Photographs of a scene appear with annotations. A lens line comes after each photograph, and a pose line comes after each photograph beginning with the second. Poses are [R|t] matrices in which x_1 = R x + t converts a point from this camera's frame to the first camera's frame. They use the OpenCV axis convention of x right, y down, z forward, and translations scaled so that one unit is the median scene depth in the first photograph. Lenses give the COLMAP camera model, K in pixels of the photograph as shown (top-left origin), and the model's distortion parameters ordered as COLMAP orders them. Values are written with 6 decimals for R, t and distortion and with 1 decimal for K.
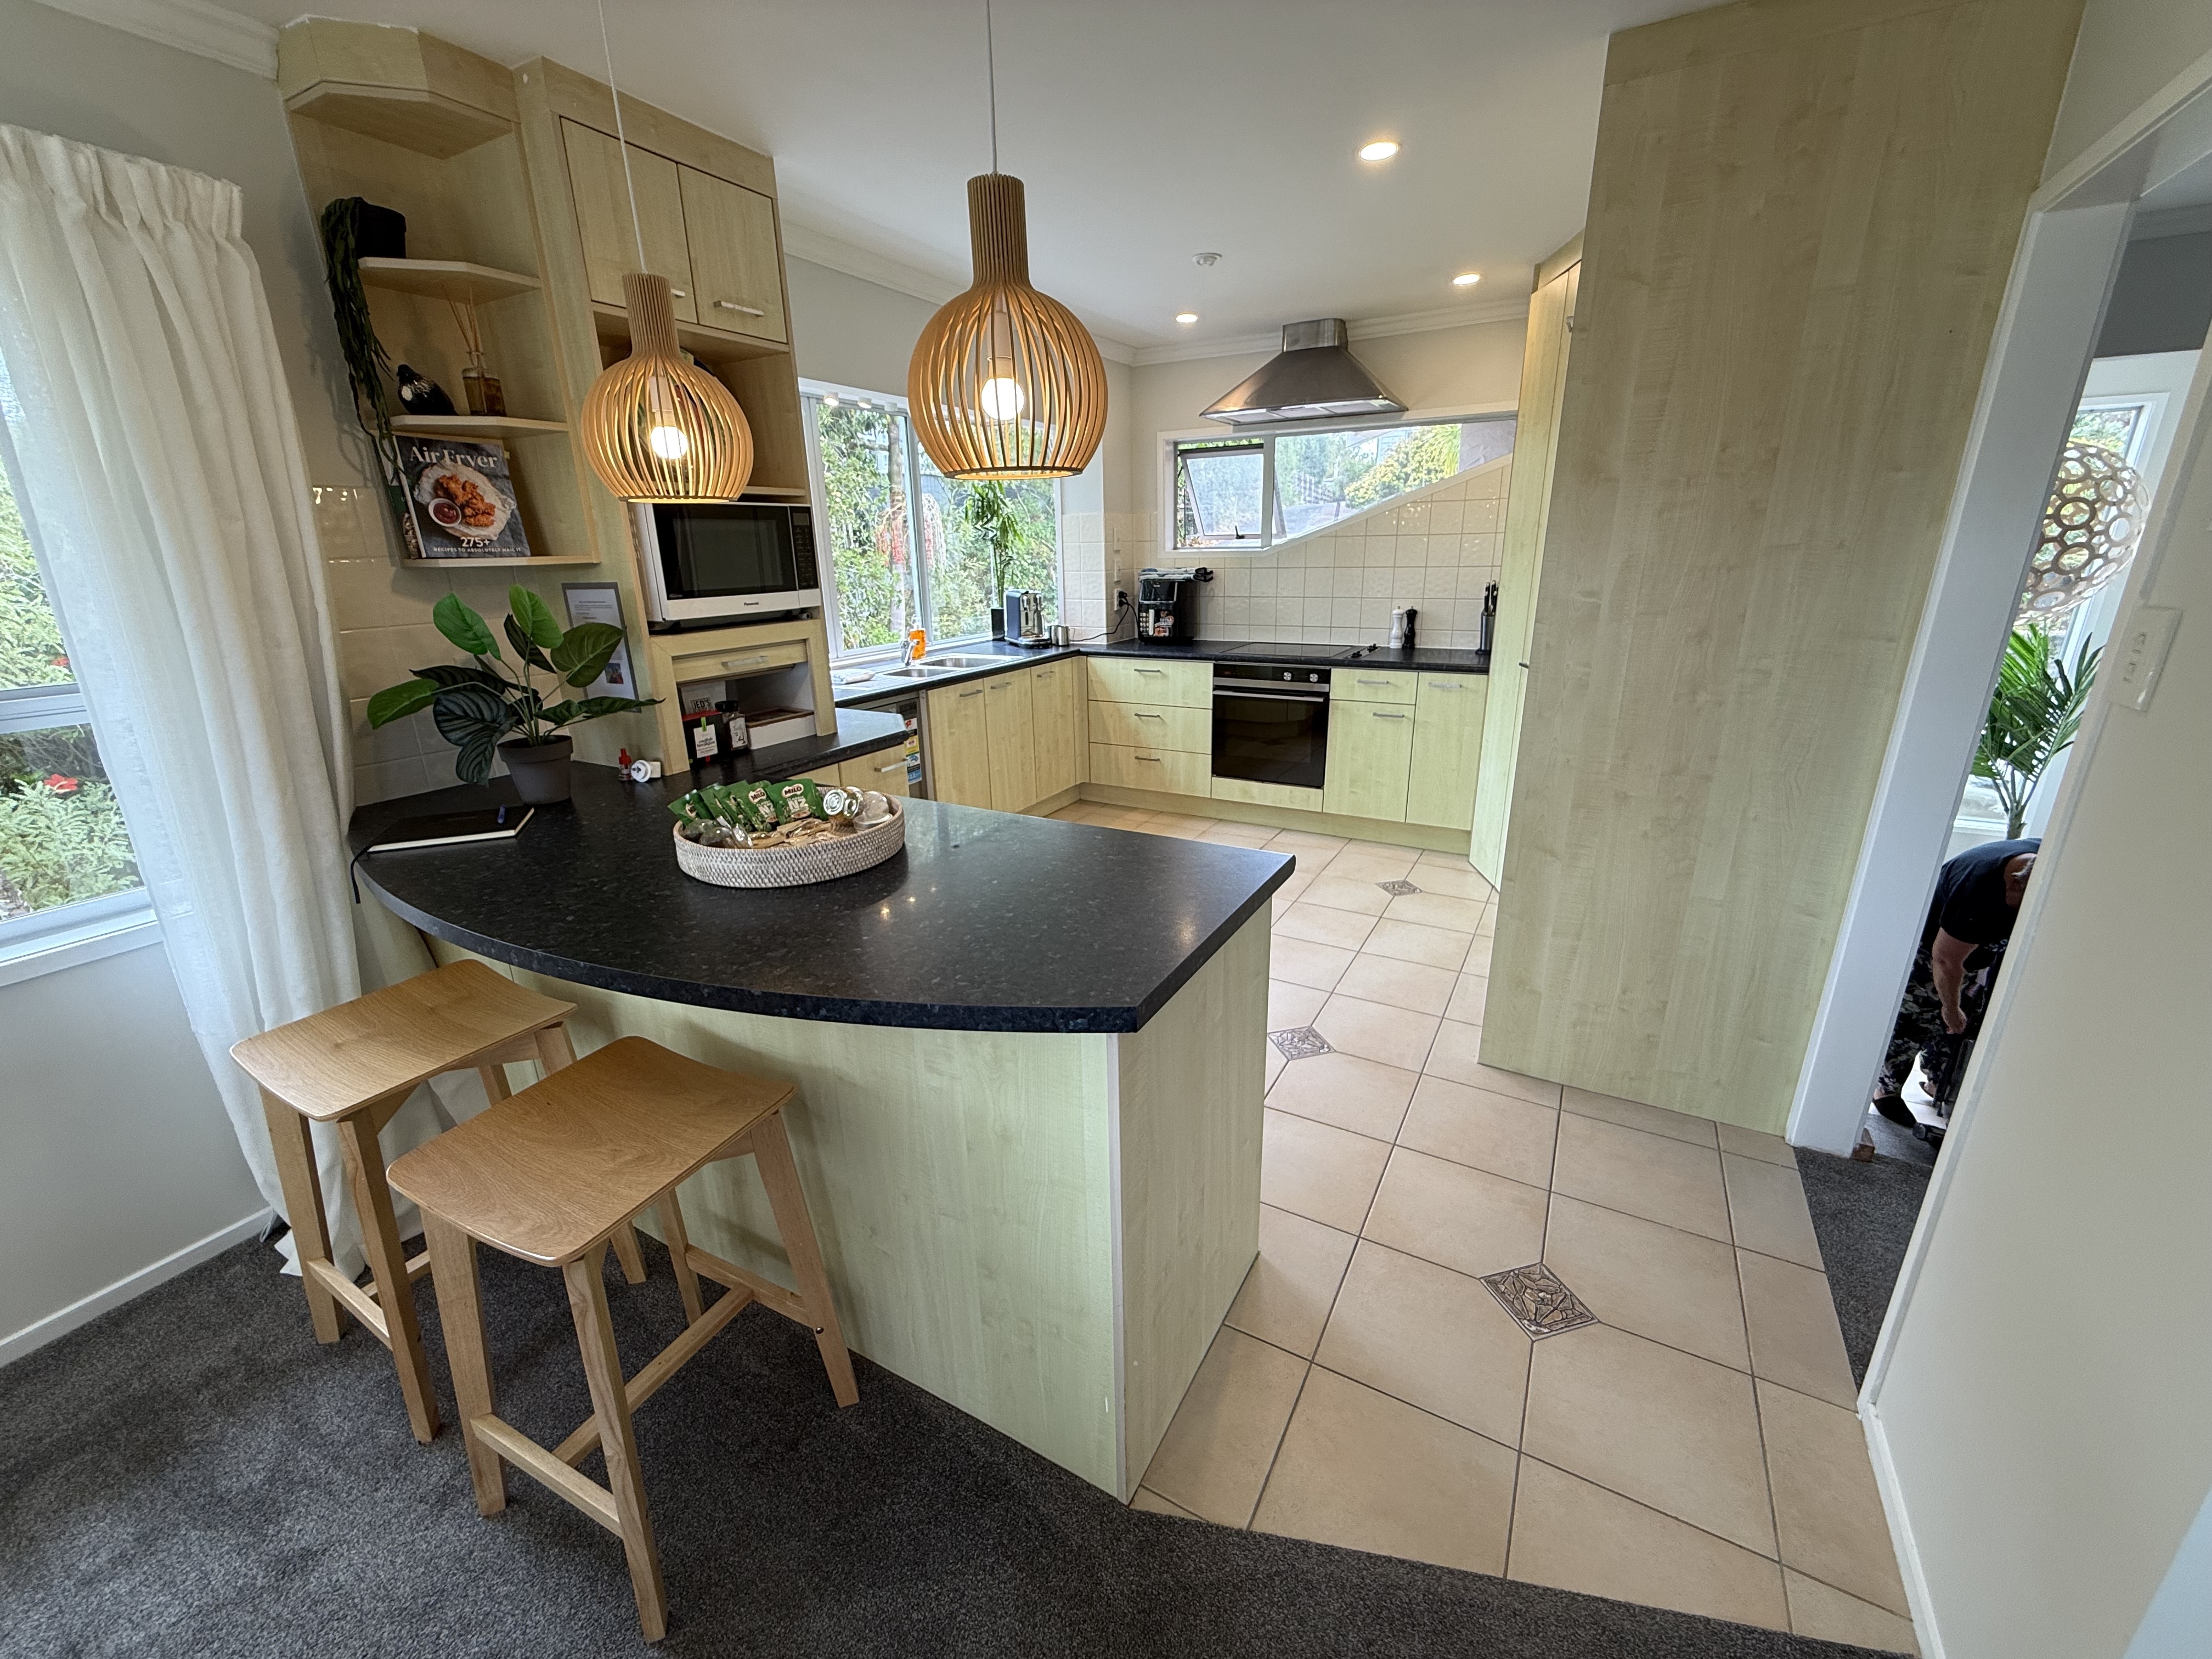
lens RADIAL K [[882.0, 0, 1105.9], [0, 882.0, 827.9], [0, 0, 1]] dist [-0.001565, 0.000542]
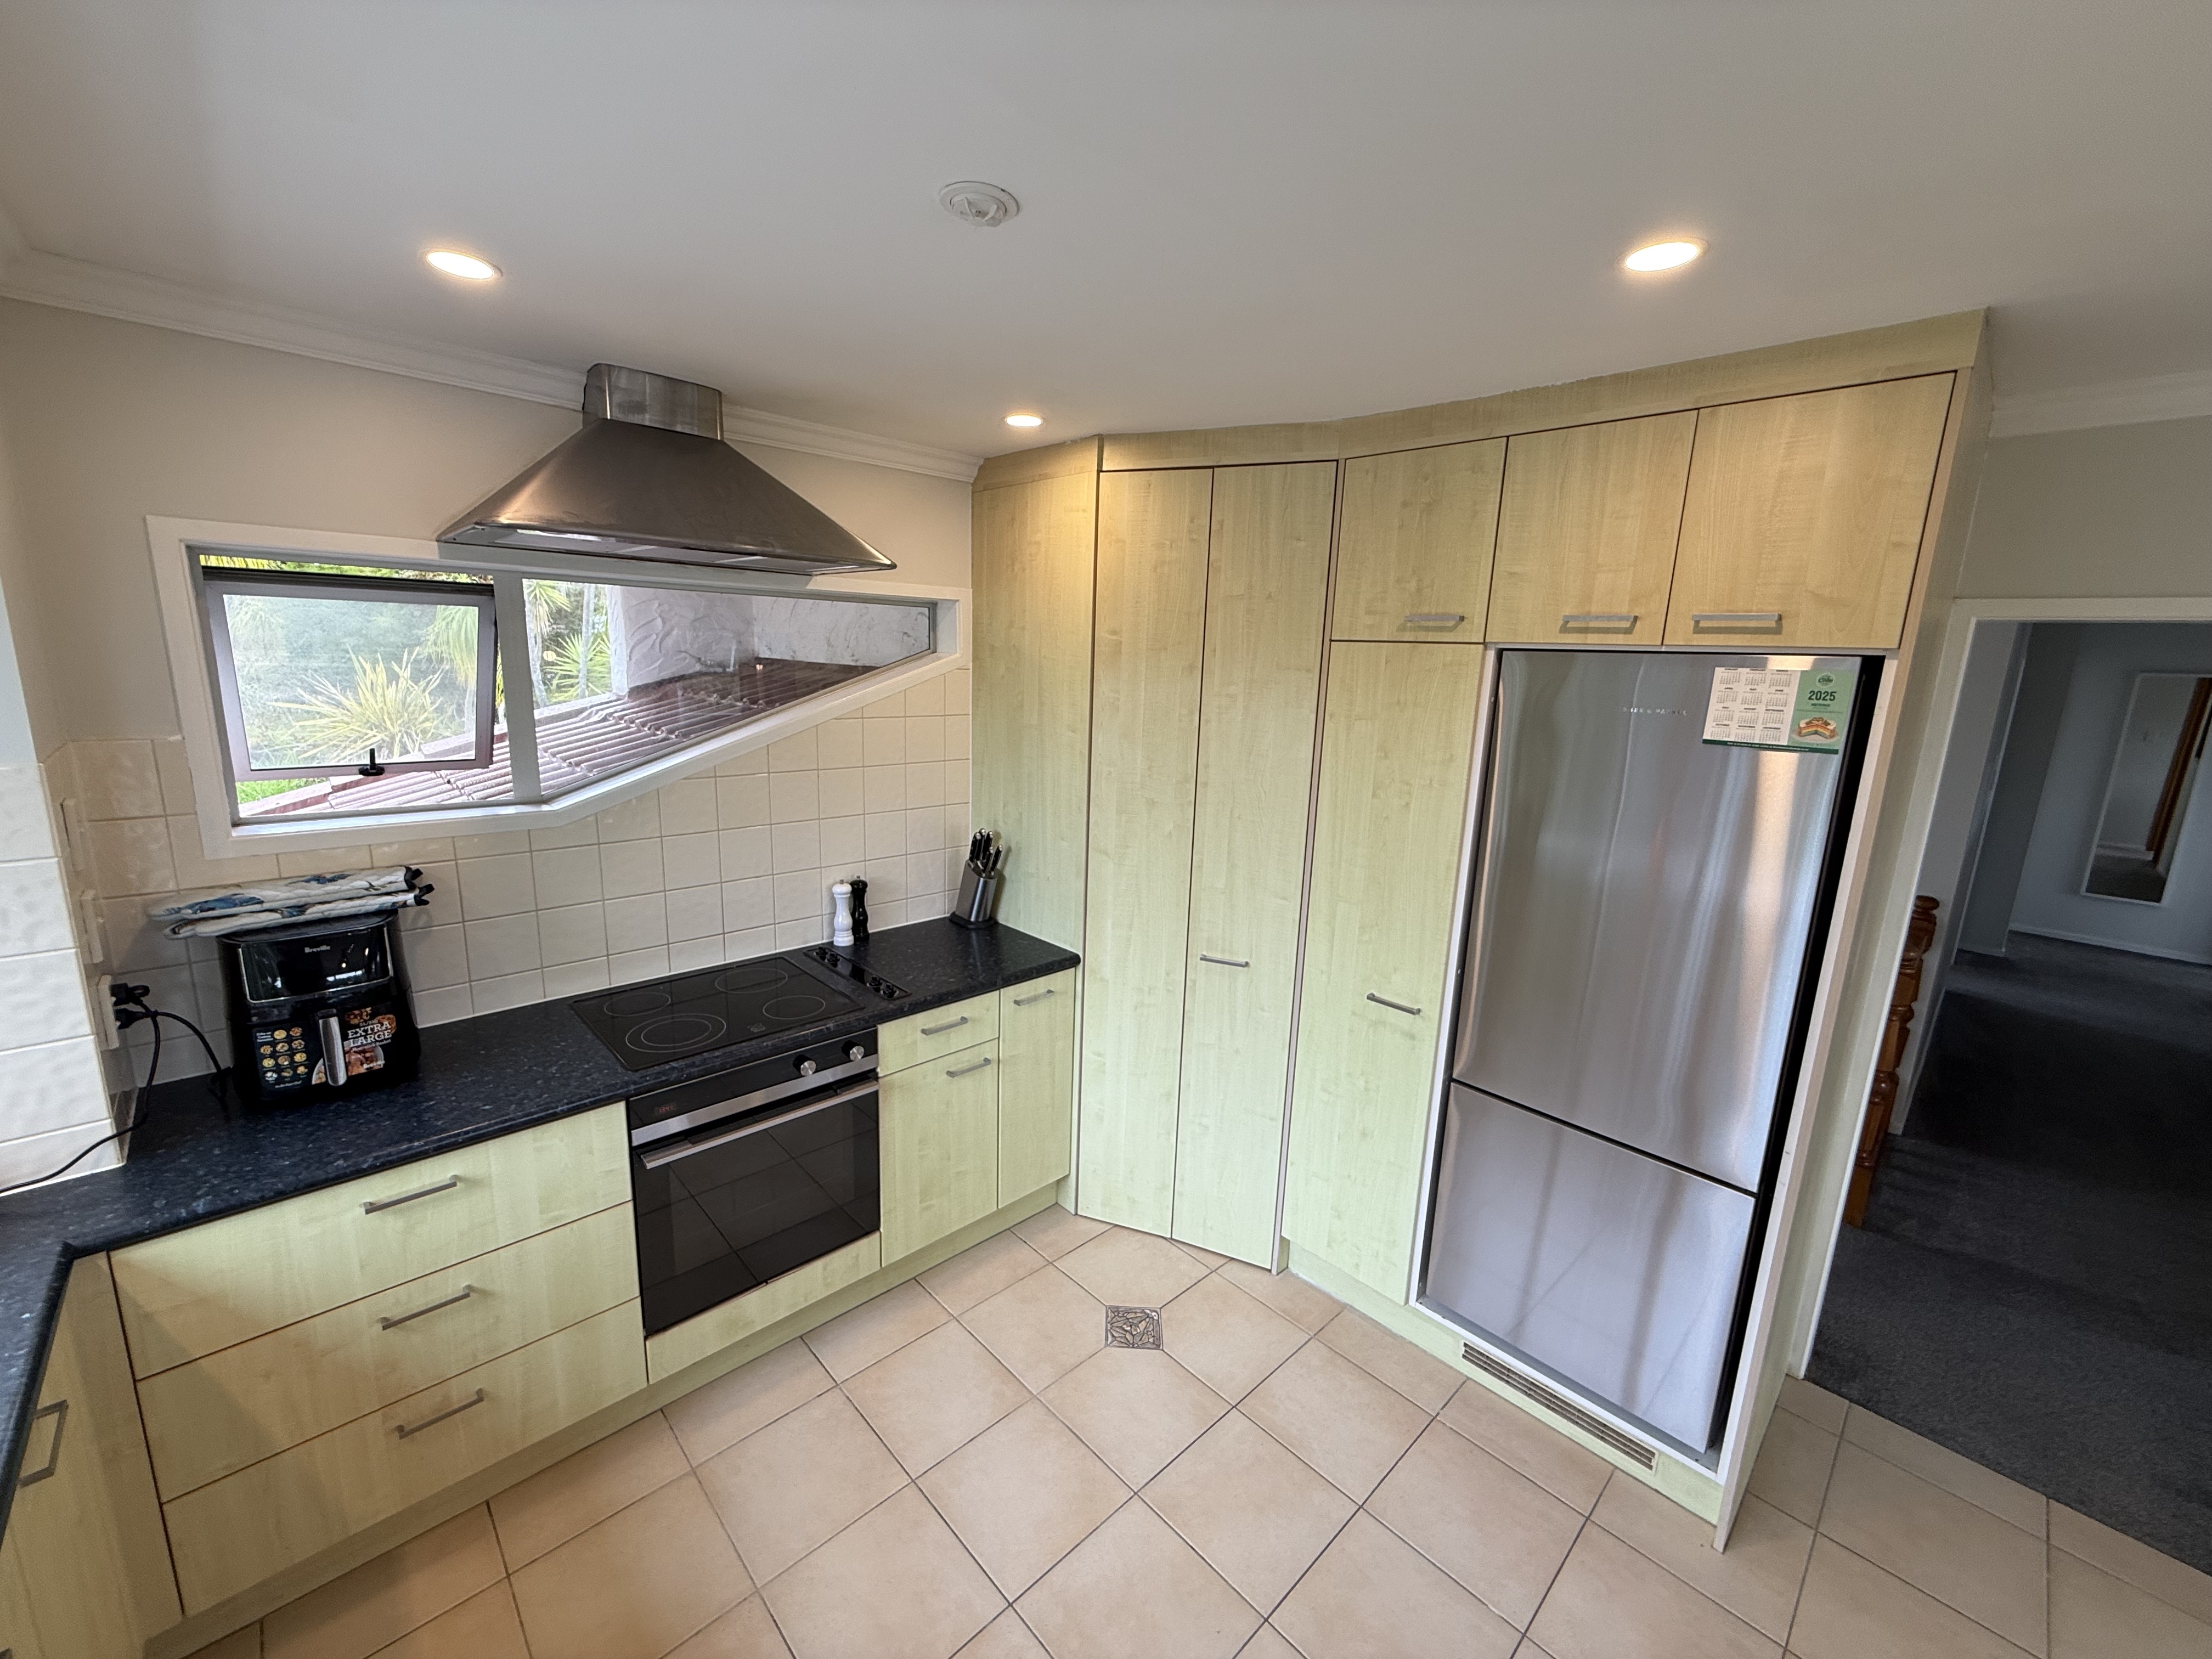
lens RADIAL K [[882.0, 0, 1101.5], [0, 882.0, 834.7], [0, 0, 1]] dist [-0.001565, 0.000542]
pose [[0.290847, -0.156465, 0.943889, -0.245530], [0.257718, 0.962886, 0.080202, -0.367880], [-0.921406, 0.219931, 0.320376, 0.813359]]
